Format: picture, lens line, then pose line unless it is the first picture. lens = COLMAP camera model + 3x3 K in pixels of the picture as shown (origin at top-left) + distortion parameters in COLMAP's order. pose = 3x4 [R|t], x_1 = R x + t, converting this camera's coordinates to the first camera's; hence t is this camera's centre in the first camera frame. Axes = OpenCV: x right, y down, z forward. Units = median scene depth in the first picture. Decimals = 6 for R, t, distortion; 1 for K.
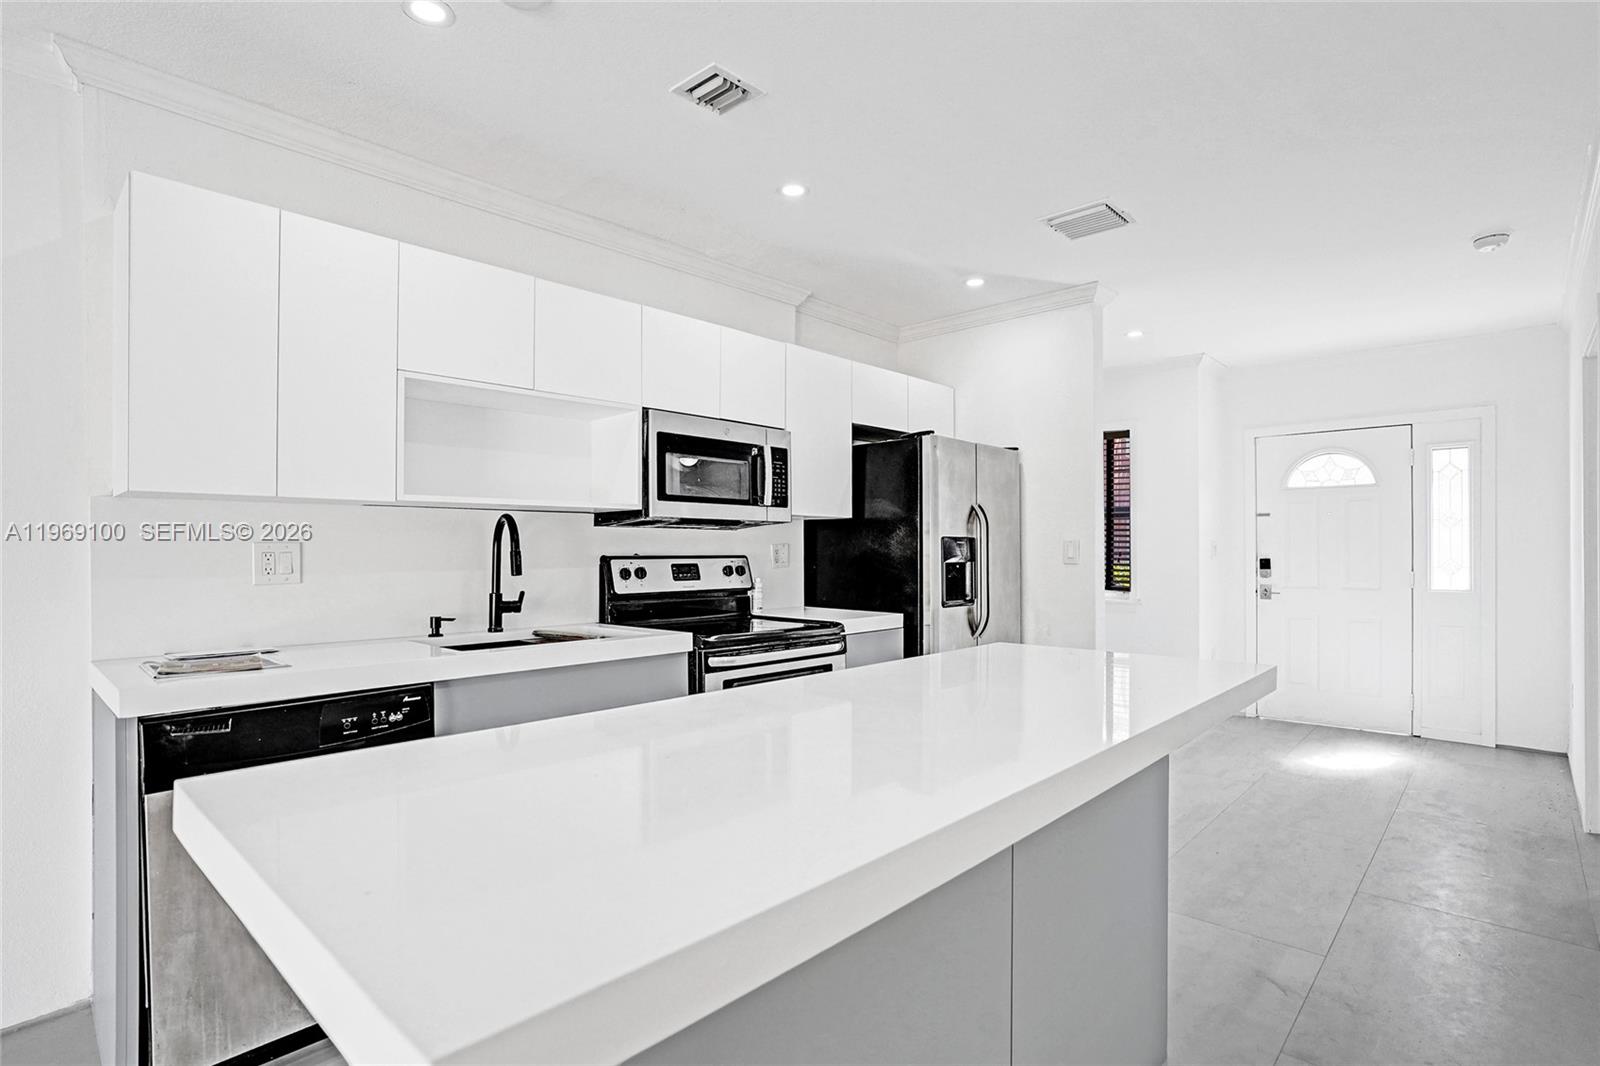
lens RADIAL K [[786.3, 0, 795.5], [0, 786.3, 547.5], [0, 0, 1]] dist [-0.051920, 0.032920]
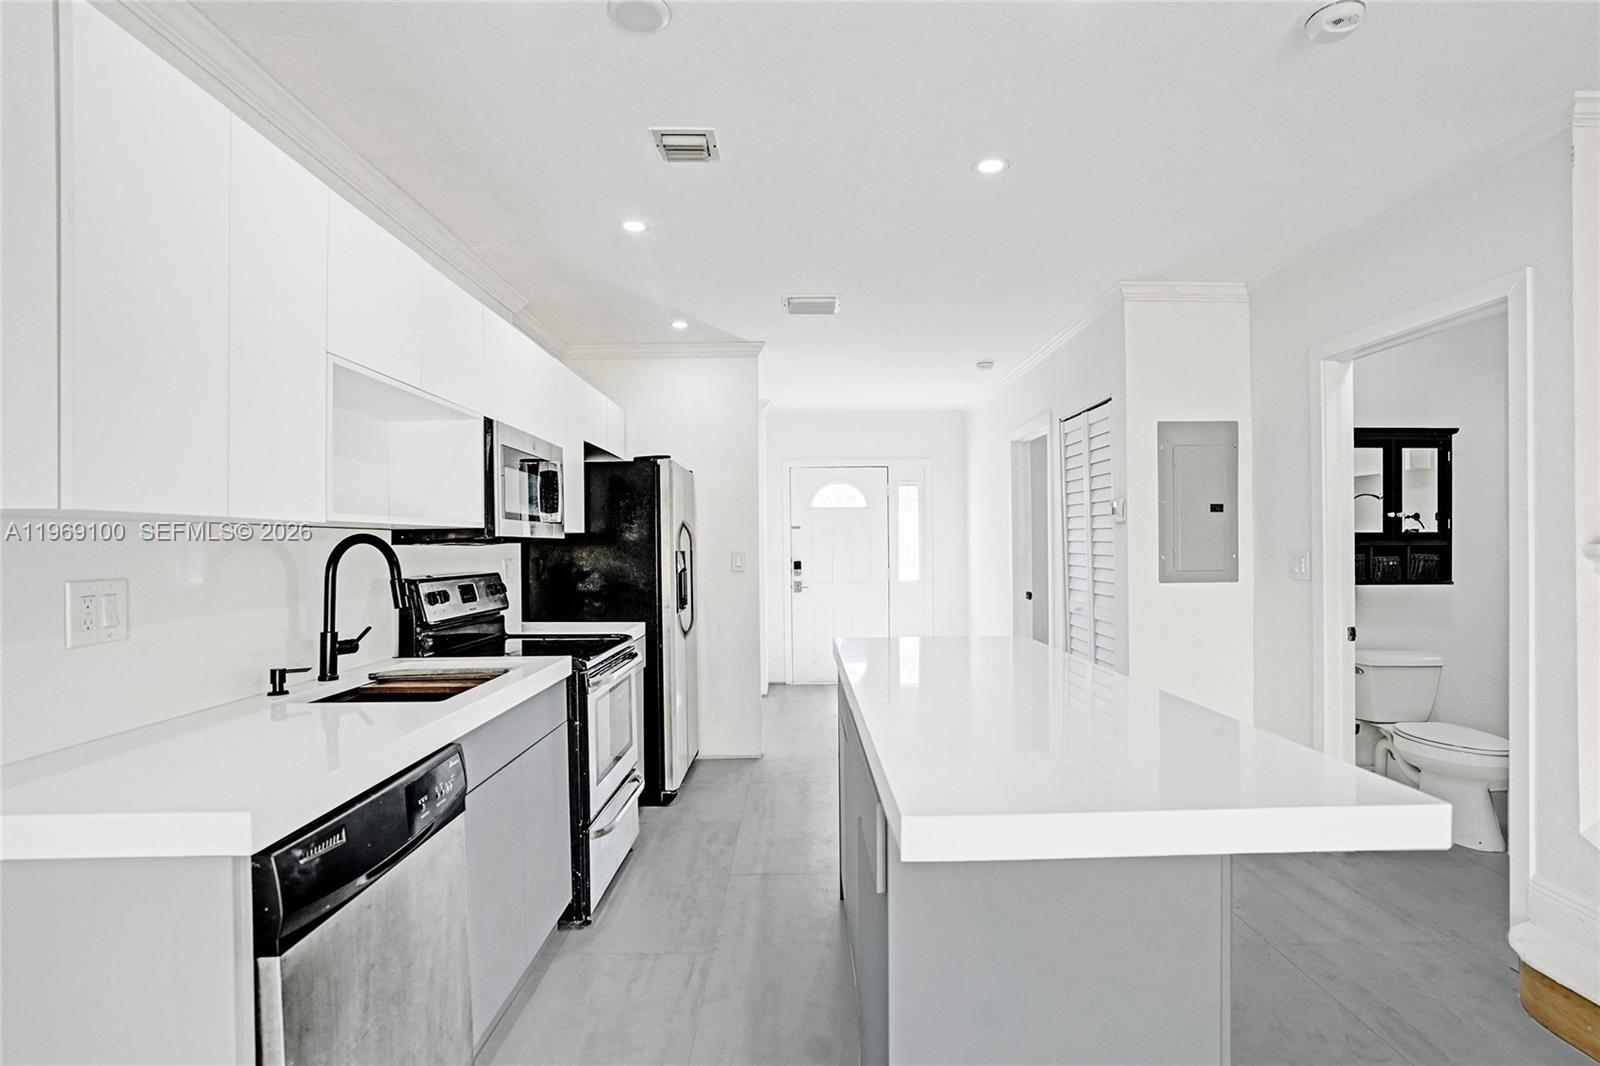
lens RADIAL K [[772.0, 0, 793.8], [0, 772.0, 534.5], [0, 0, 1]] dist [-0.061938, 0.032214]
pose [[0.732733, 0.002873, 0.680510, -0.494808], [0.007943, 0.999887, -0.012774, -0.024273], [-0.680470, 0.014765, 0.732627, 0.092865]]
